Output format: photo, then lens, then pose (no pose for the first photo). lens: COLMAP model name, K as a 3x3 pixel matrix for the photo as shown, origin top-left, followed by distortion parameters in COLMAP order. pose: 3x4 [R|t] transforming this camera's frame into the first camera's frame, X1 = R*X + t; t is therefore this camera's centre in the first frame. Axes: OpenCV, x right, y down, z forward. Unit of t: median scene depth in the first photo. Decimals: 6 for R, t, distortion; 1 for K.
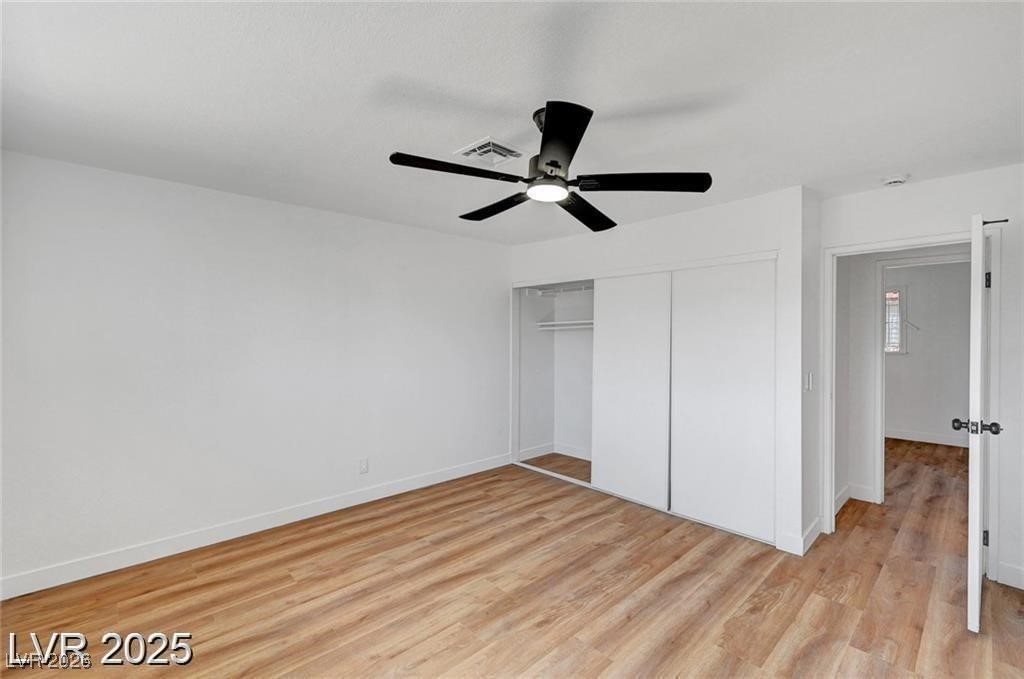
lens RADIAL K [[438.7, 0, 518.1], [0, 438.7, 350.3], [0, 0, 1]] dist [-0.001012, 0.000088]
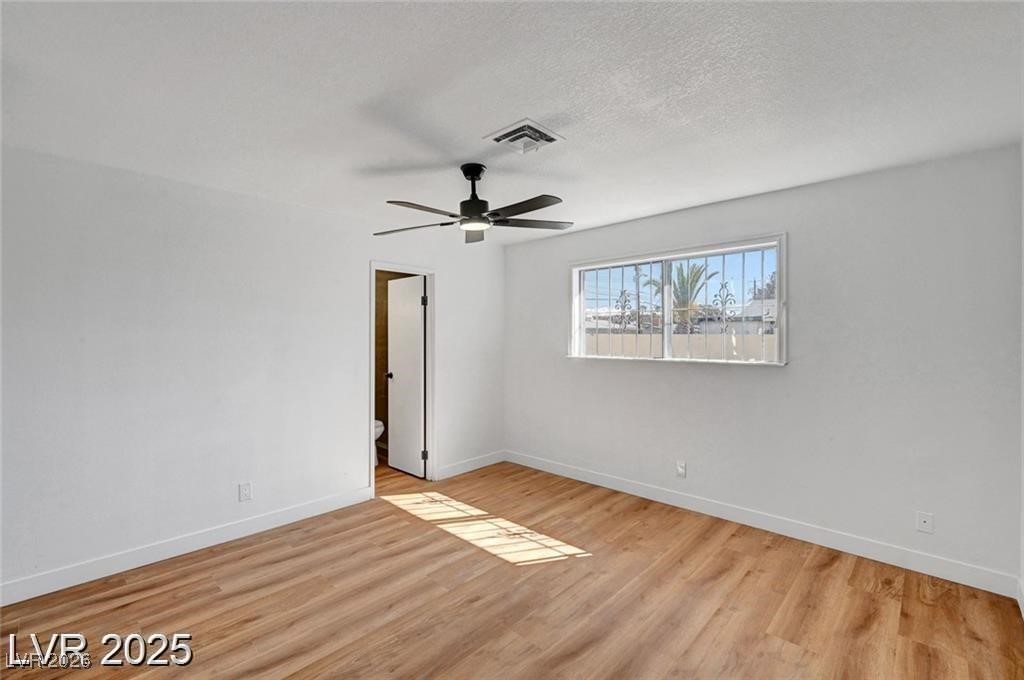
lens RADIAL K [[430.6, 0, 510.1], [0, 430.6, 337.2], [0, 0, 1]] dist [0.001264, 0.000119]
pose [[-0.998586, -0.000037, -0.053154, 0.020620], [-0.002060, 0.999275, 0.038014, -0.052132], [0.053114, 0.038069, -0.997863, 1.637016]]
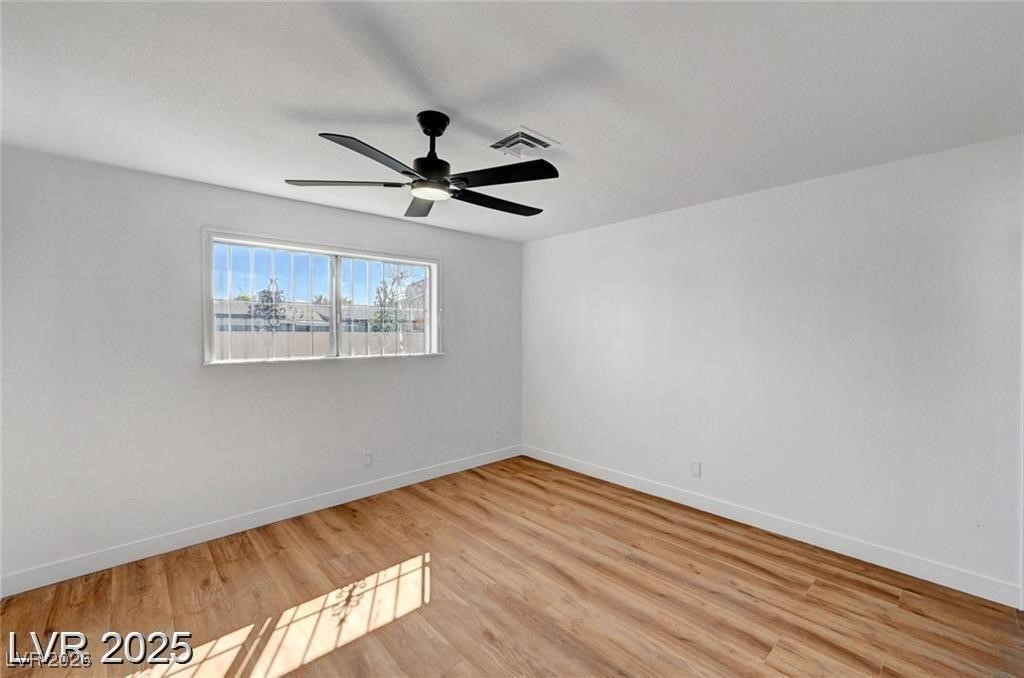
lens RADIAL K [[428.3, 0, 511.1], [0, 428.3, 317.1], [0, 0, 1]] dist [0.000105, 0.000113]
pose [[-0.021032, -0.034626, -0.999179, 0.792163], [-0.033316, 0.998869, -0.033914, -0.019471], [0.999224, 0.032575, -0.022161, 0.837583]]
